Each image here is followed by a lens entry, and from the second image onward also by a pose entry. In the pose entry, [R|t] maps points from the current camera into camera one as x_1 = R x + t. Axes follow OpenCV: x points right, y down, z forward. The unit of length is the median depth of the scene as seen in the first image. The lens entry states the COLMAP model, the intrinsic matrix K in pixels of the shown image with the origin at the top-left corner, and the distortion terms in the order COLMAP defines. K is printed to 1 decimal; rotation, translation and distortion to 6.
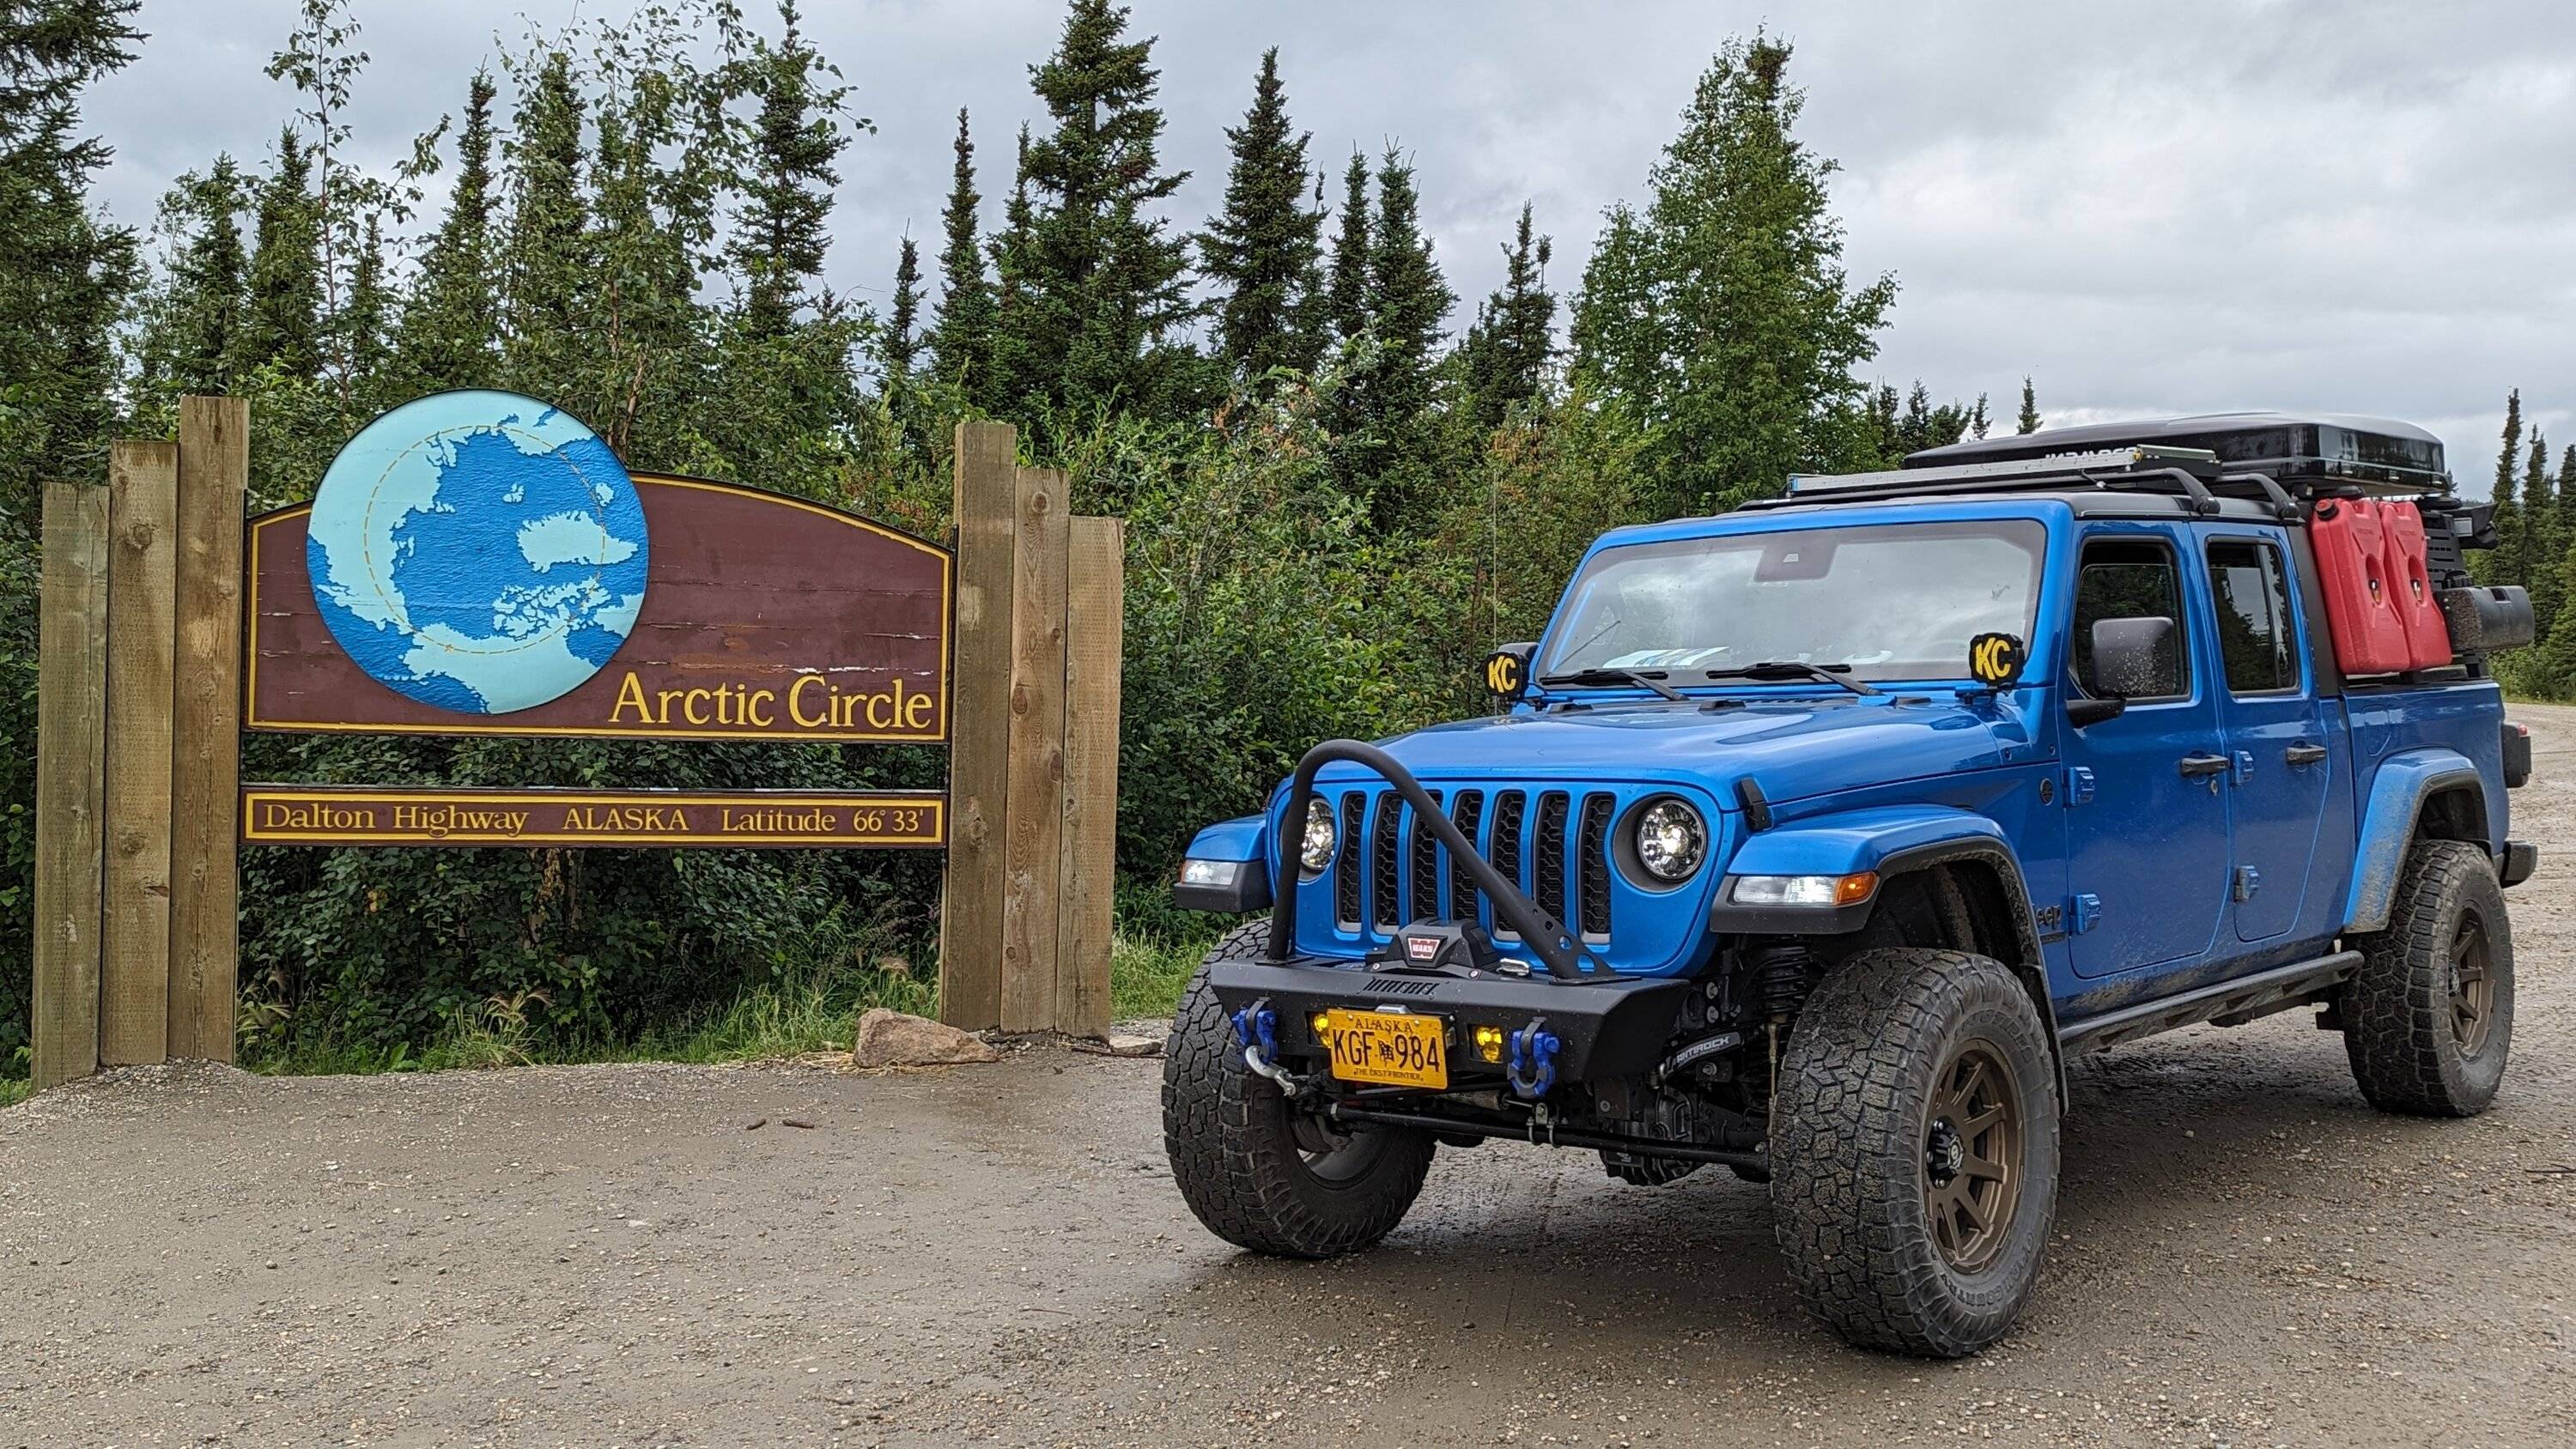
lens RADIAL K [[2850.9, 0, 1282.4], [0, 2850.9, 703.1], [0, 0, 1]] dist [0.055246, 0.000000]
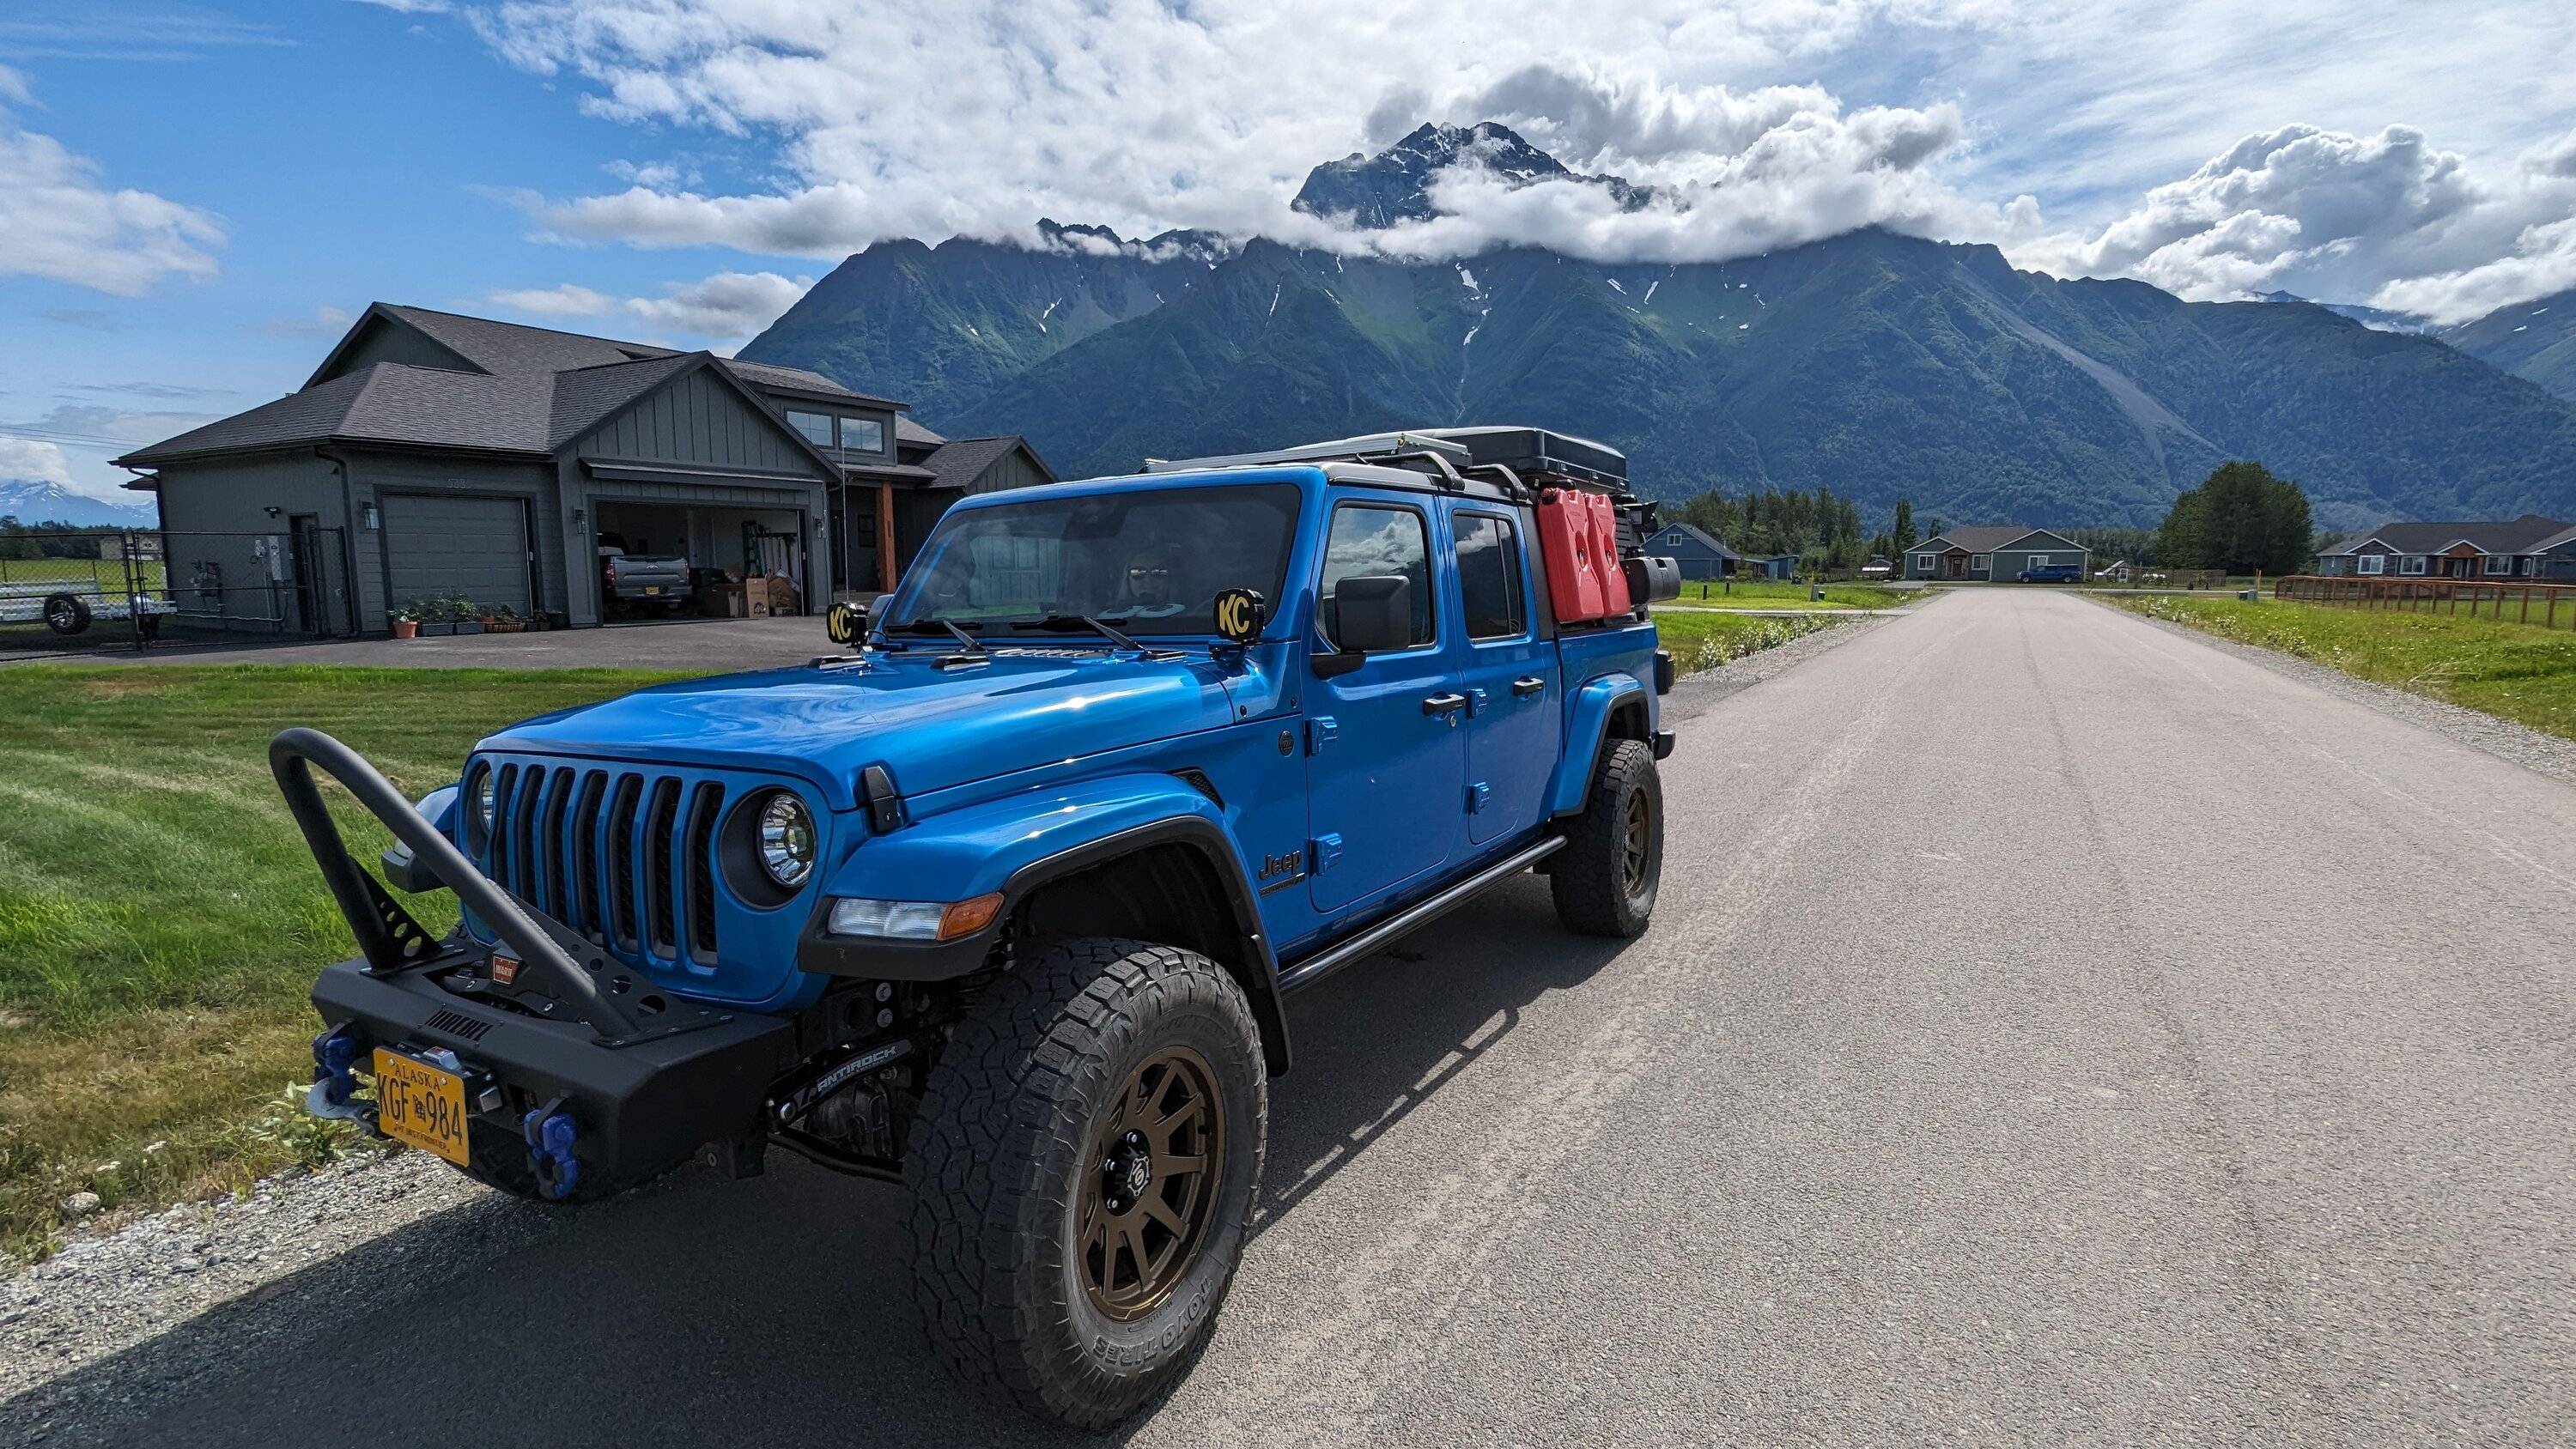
lens RADIAL K [[1229.6, 0, 1292.9], [0, 1229.6, 728.0], [0, 0, 1]] dist [-0.018592, 0.001642]
pose [[0.989060, -0.010696, 0.147128, 0.199475], [-0.002802, 0.995826, 0.091229, -0.015097], [-0.147490, -0.090643, 0.984901, 0.551683]]
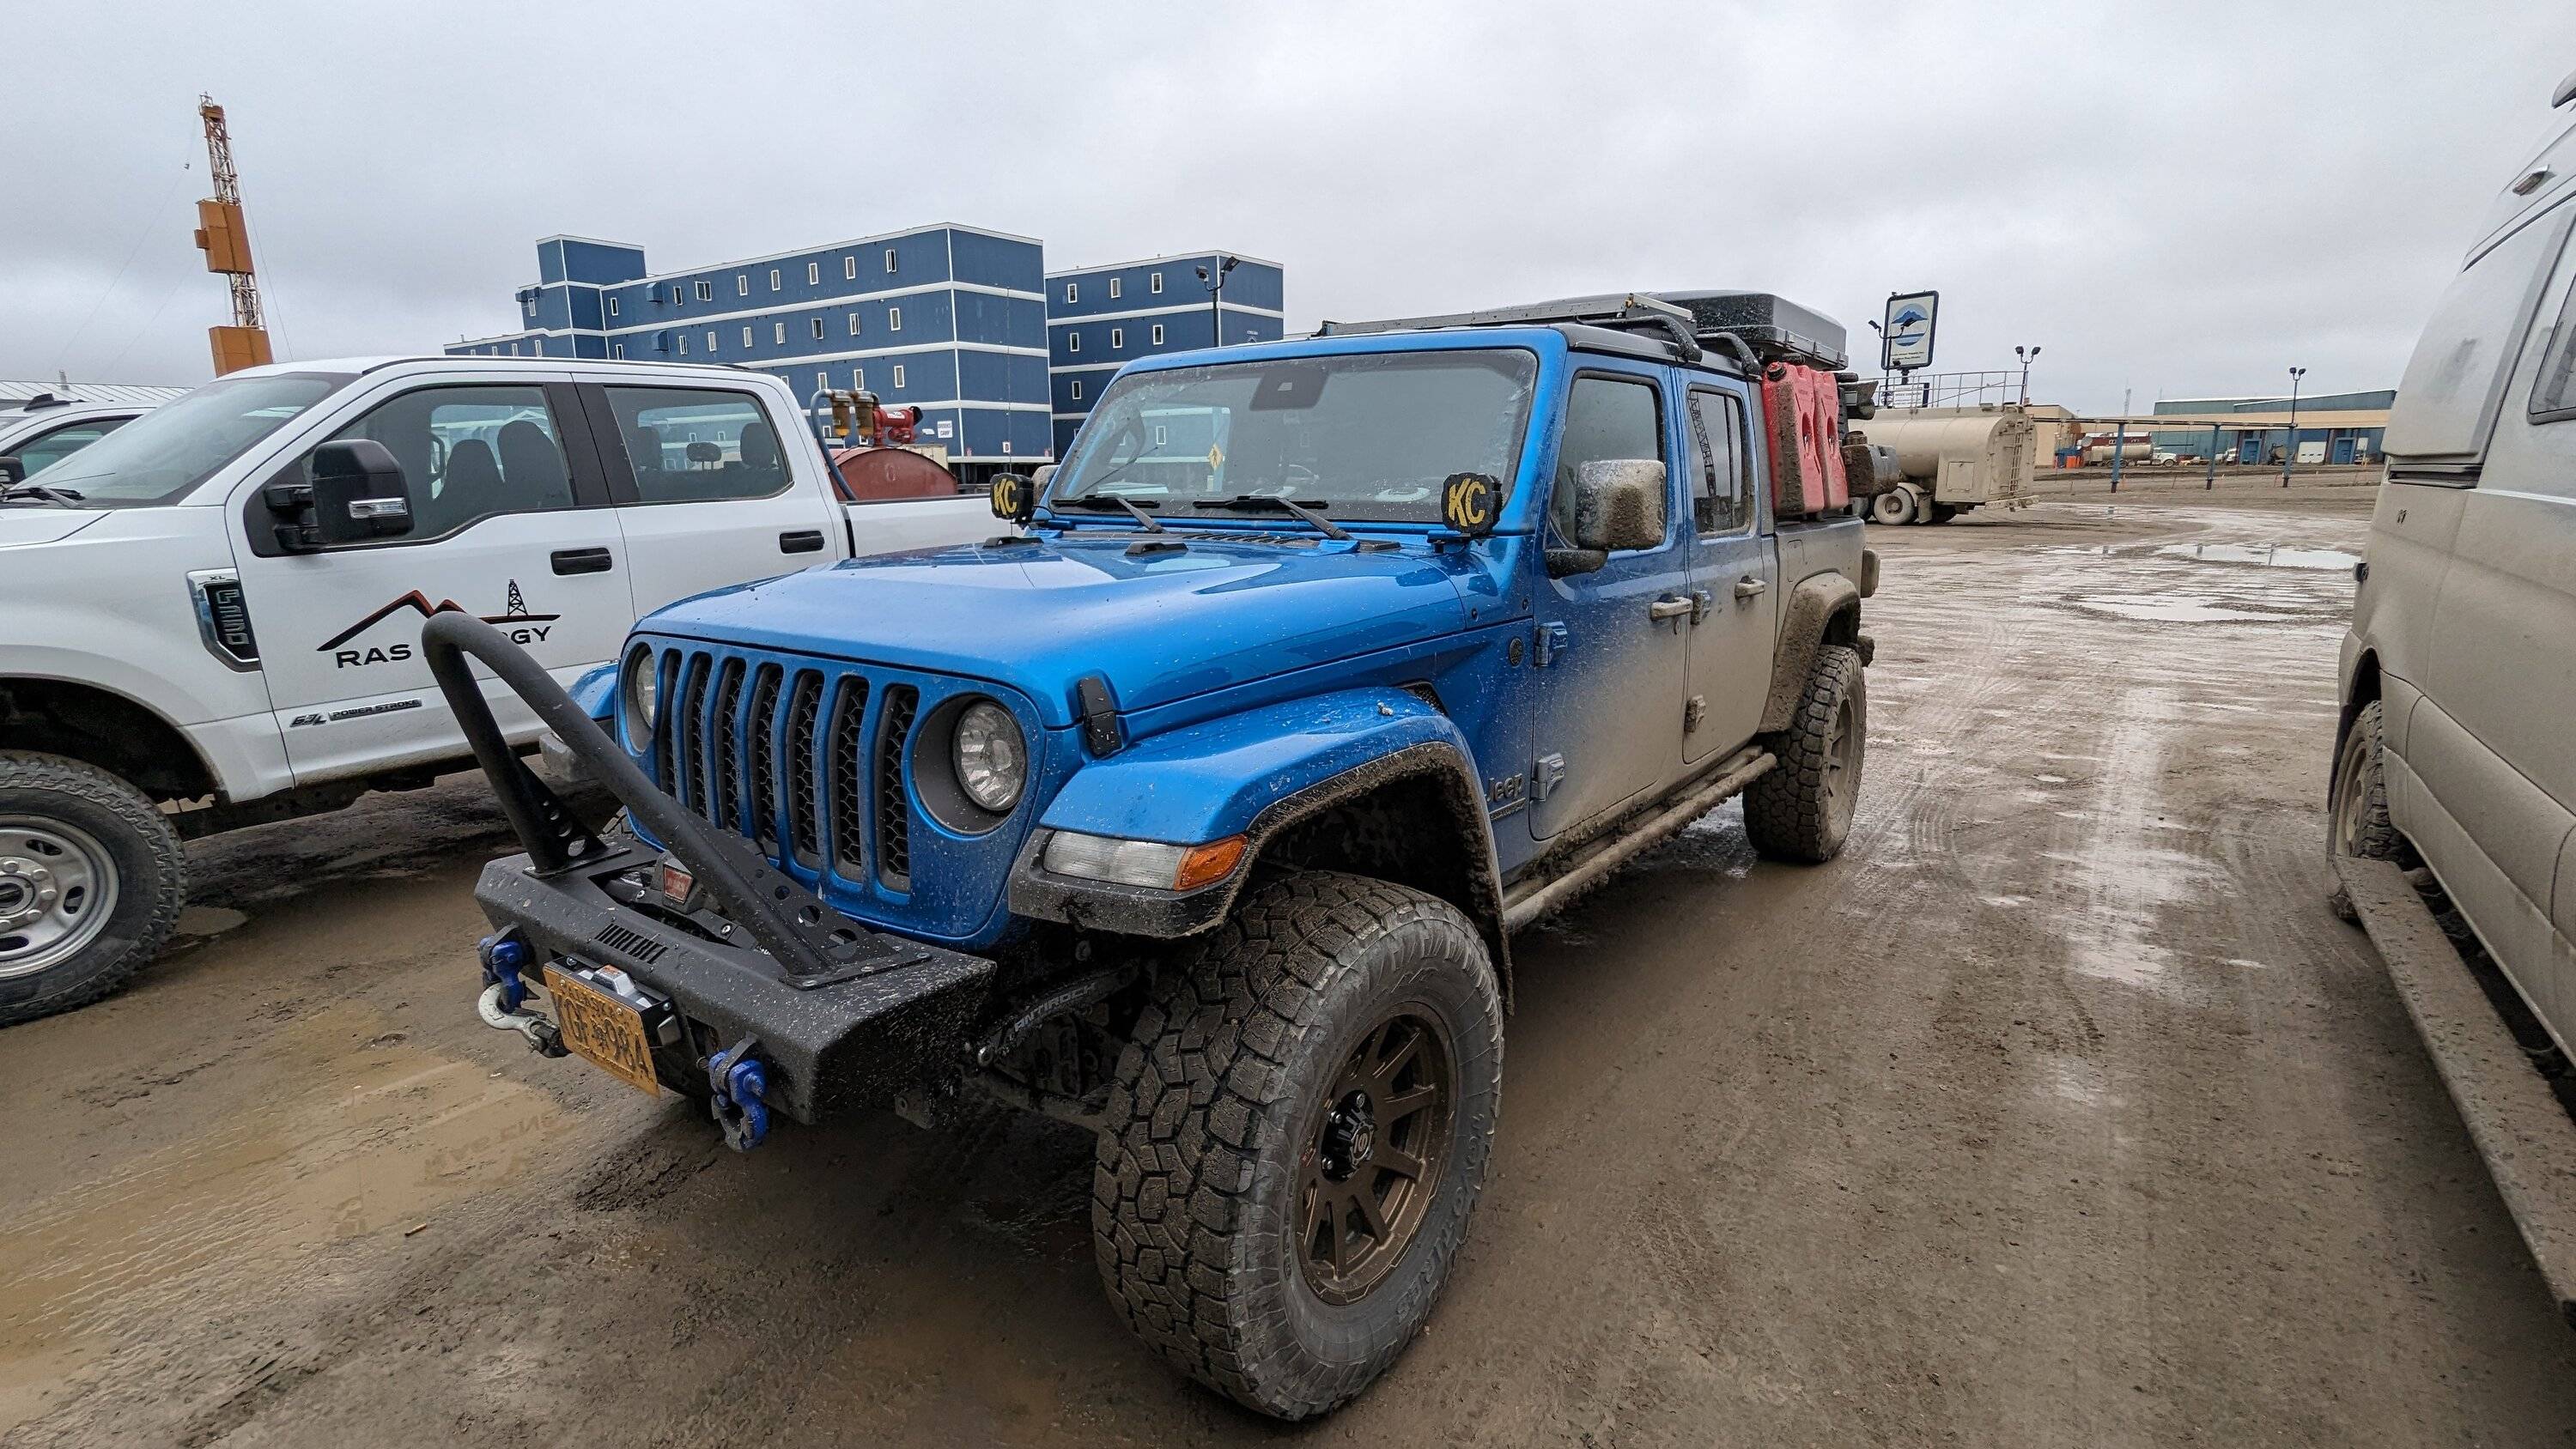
lens RADIAL K [[1229.6, 0, 1286.4], [0, 1229.6, 731.2], [0, 0, 1]] dist [-0.018592, 0.001642]
pose [[0.997880, 0.017642, 0.062651, 0.166596], [-0.029555, 0.980426, 0.194659, -0.018064], [-0.057990, -0.196098, 0.978868, 0.606118]]
